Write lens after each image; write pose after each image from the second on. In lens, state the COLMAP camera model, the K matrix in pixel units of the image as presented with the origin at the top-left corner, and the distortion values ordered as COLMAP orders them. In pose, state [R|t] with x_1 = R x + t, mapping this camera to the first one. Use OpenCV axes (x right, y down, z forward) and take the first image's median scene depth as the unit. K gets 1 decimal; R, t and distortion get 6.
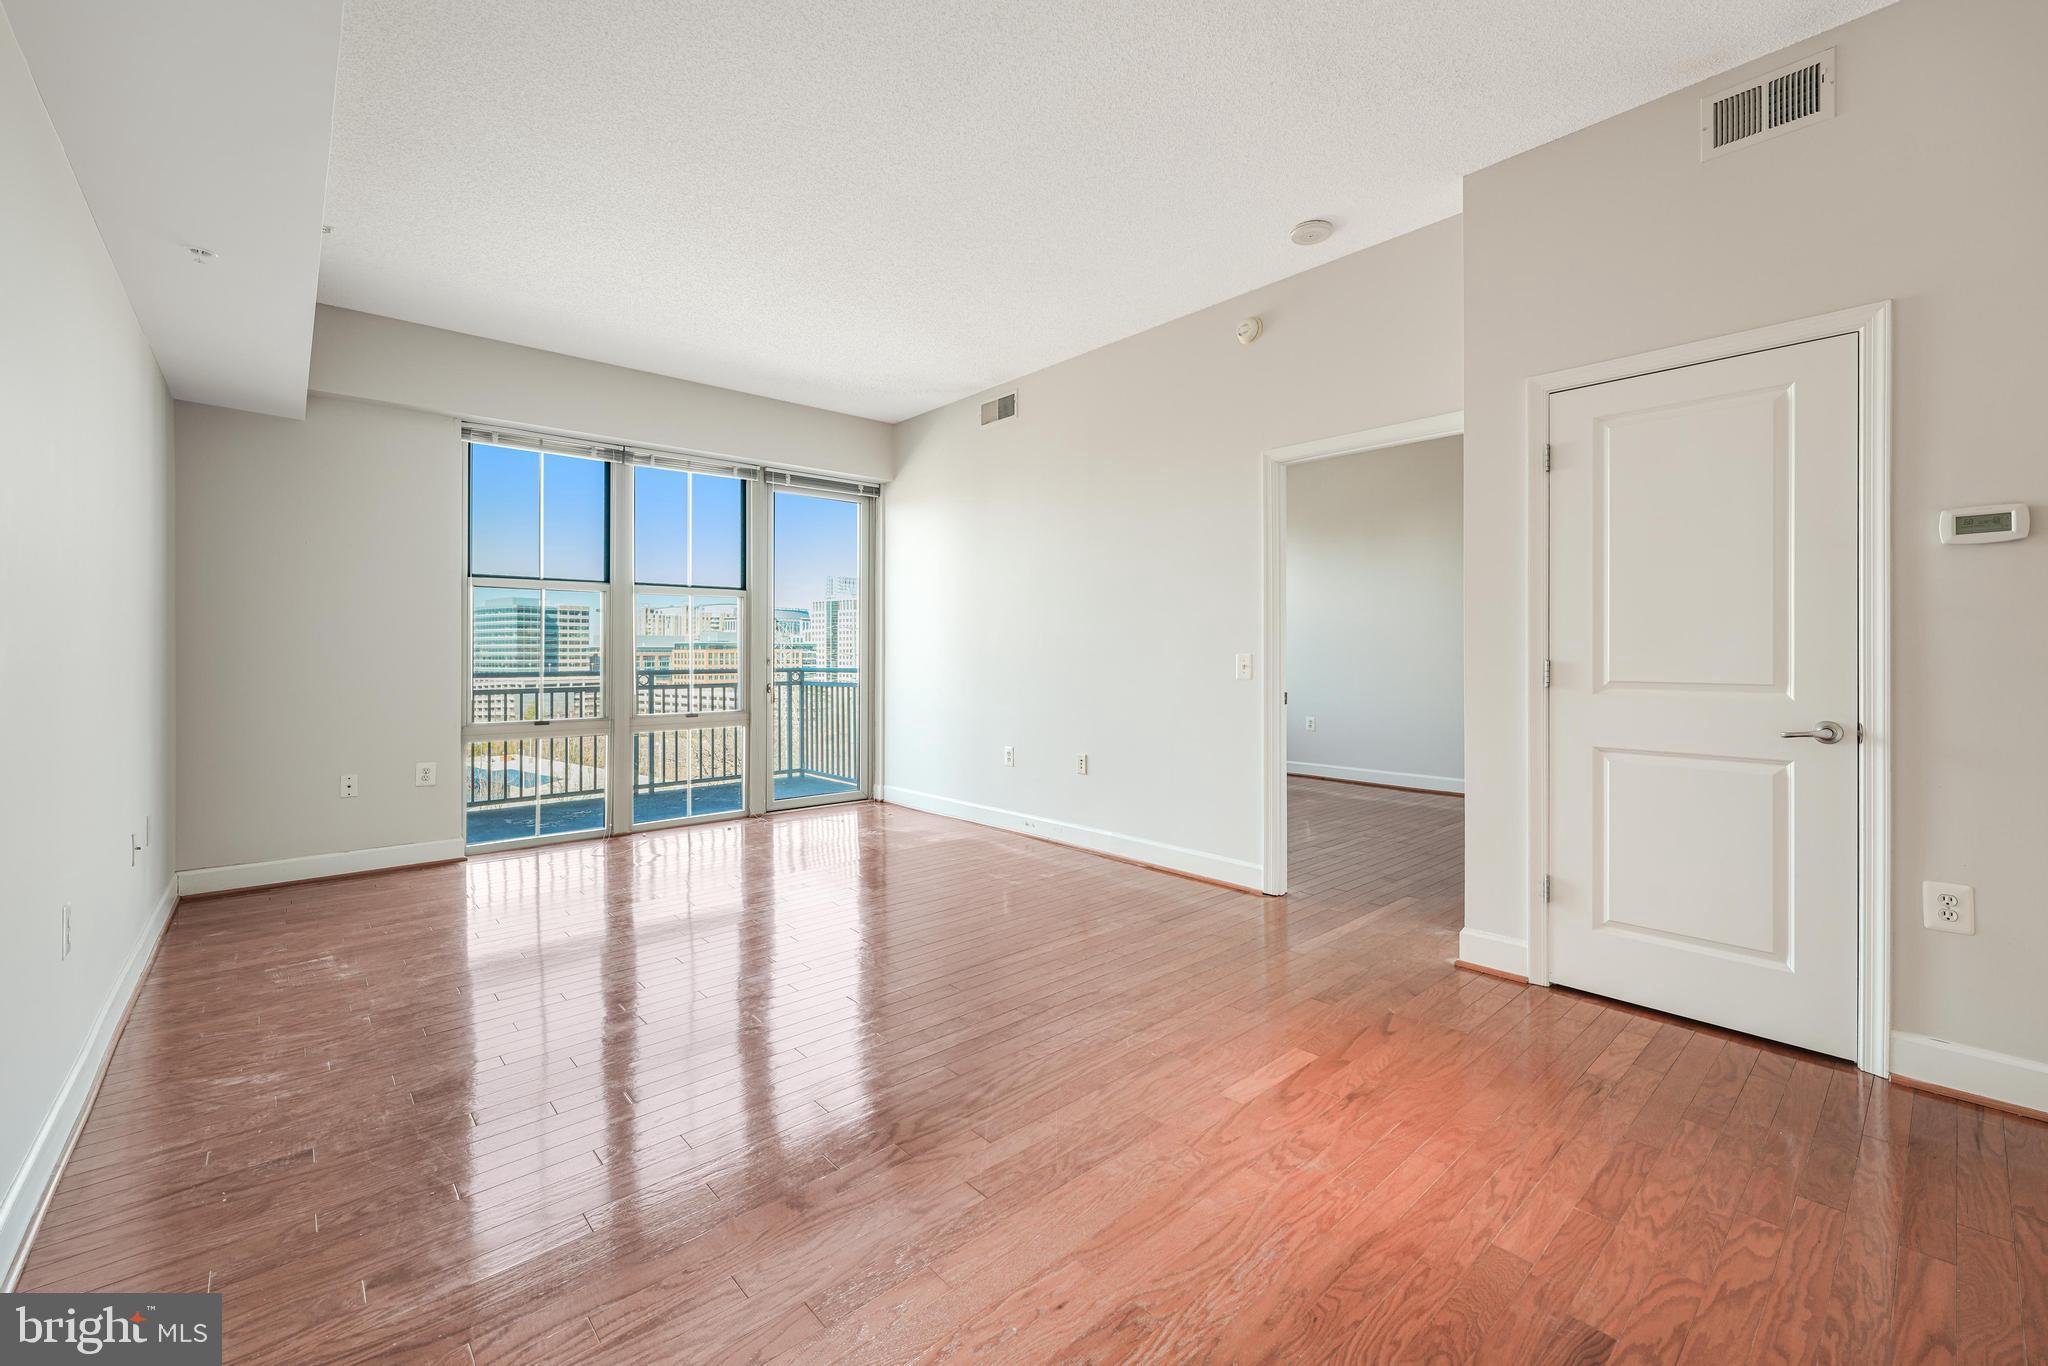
lens RADIAL K [[822.9, 0, 1014.5], [0, 822.9, 646.9], [0, 0, 1]] dist [-0.006209, -0.000031]
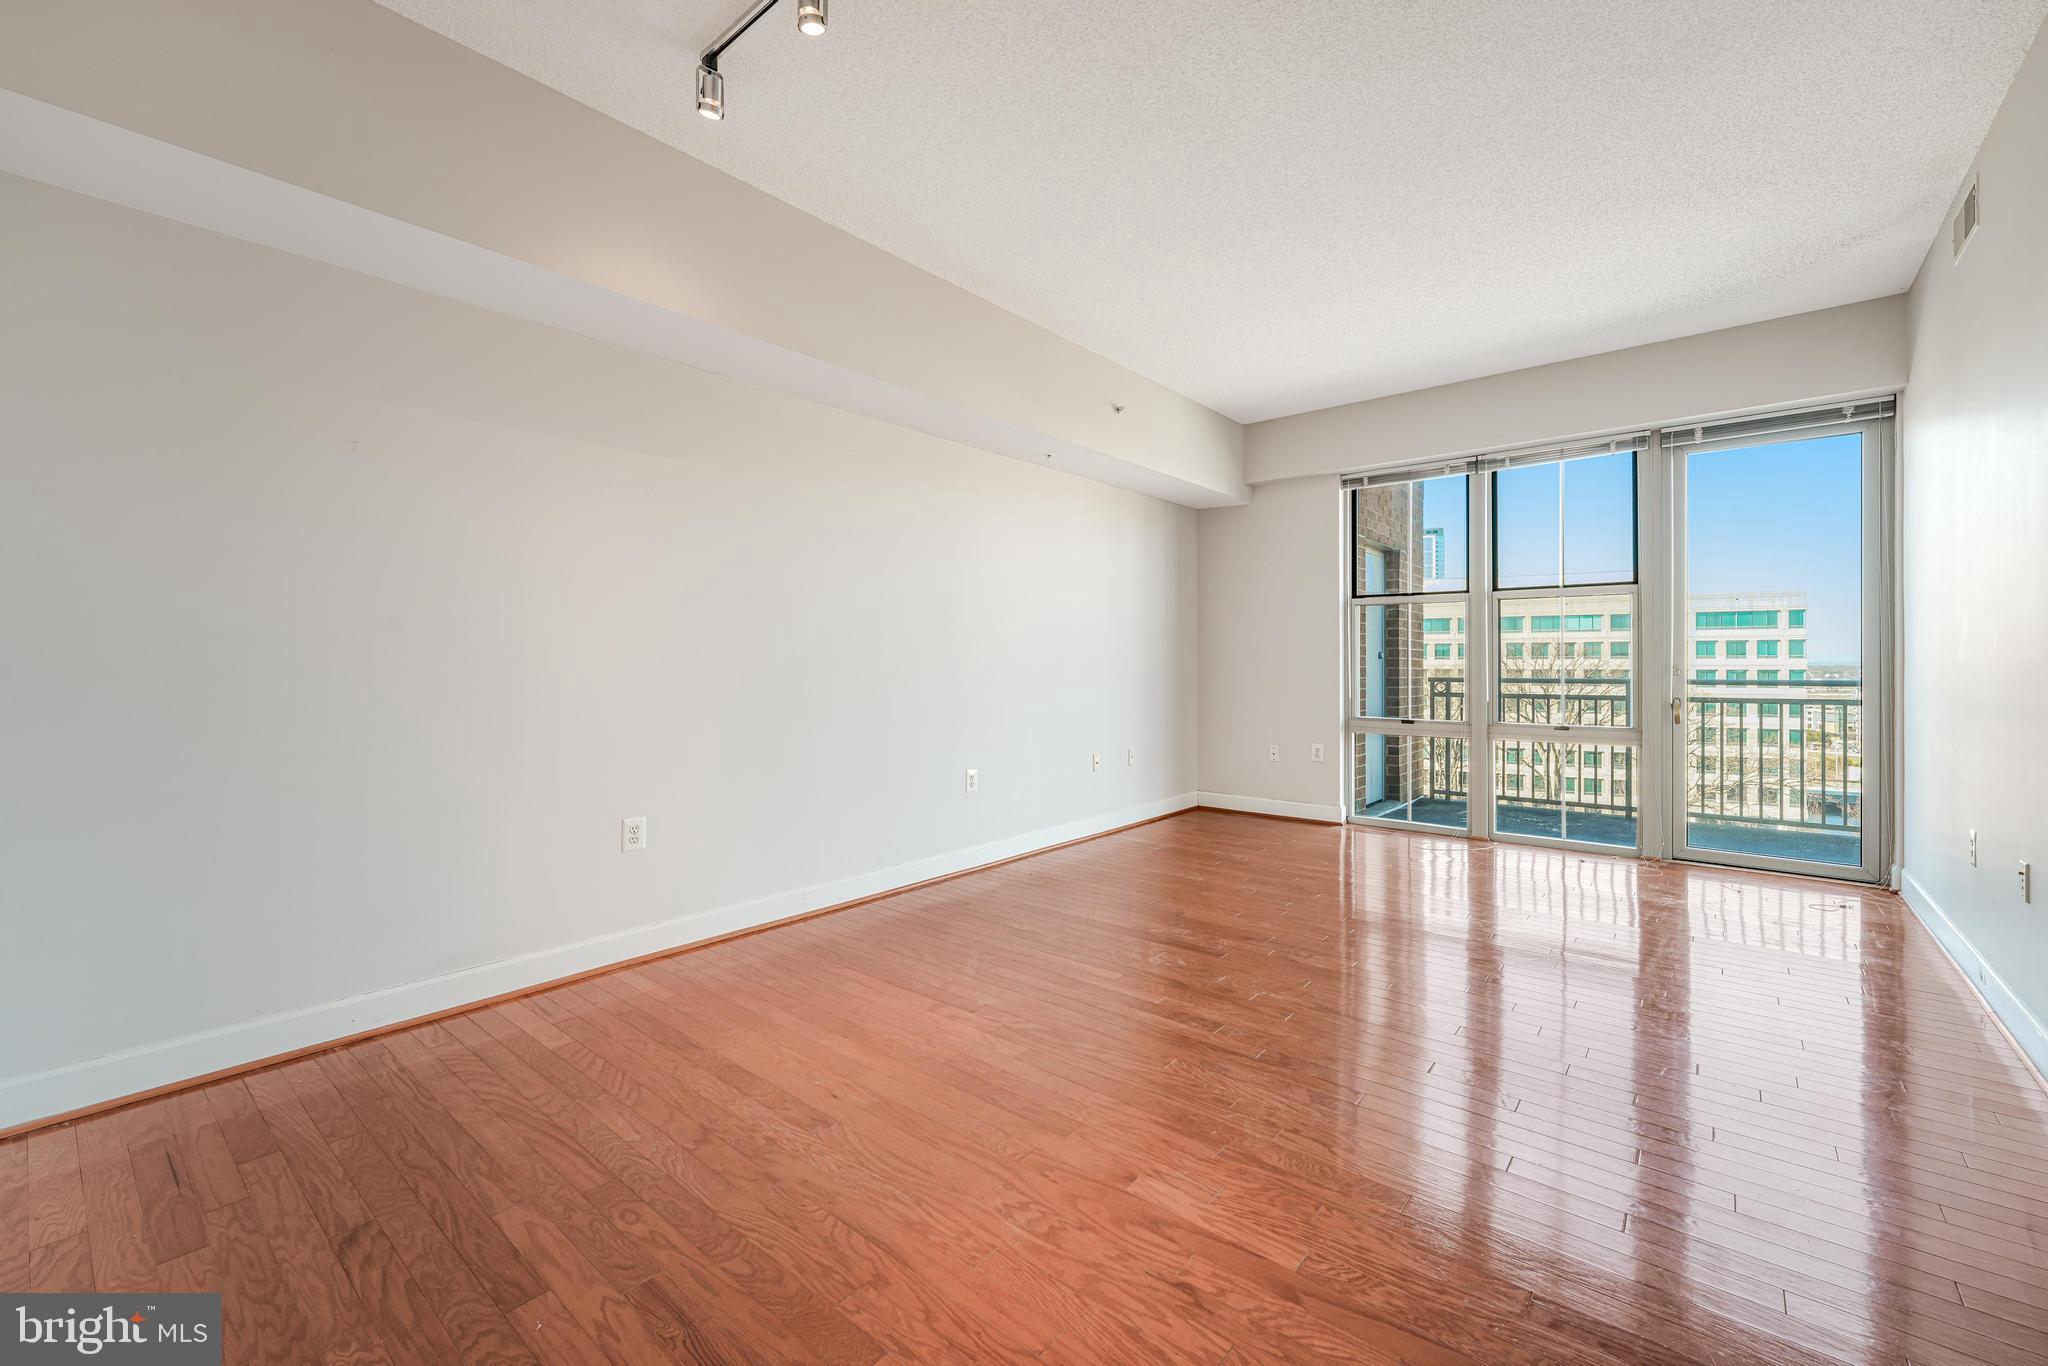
lens RADIAL K [[821.7, 0, 1049.6], [0, 821.7, 661.2], [0, 0, 1]] dist [0.002770, 0.000262]
pose [[0.178214, 0.002386, -0.983989, 0.389714], [0.009276, 0.999949, 0.004104, -0.000167], [0.983948, -0.009859, 0.178183, 0.271557]]
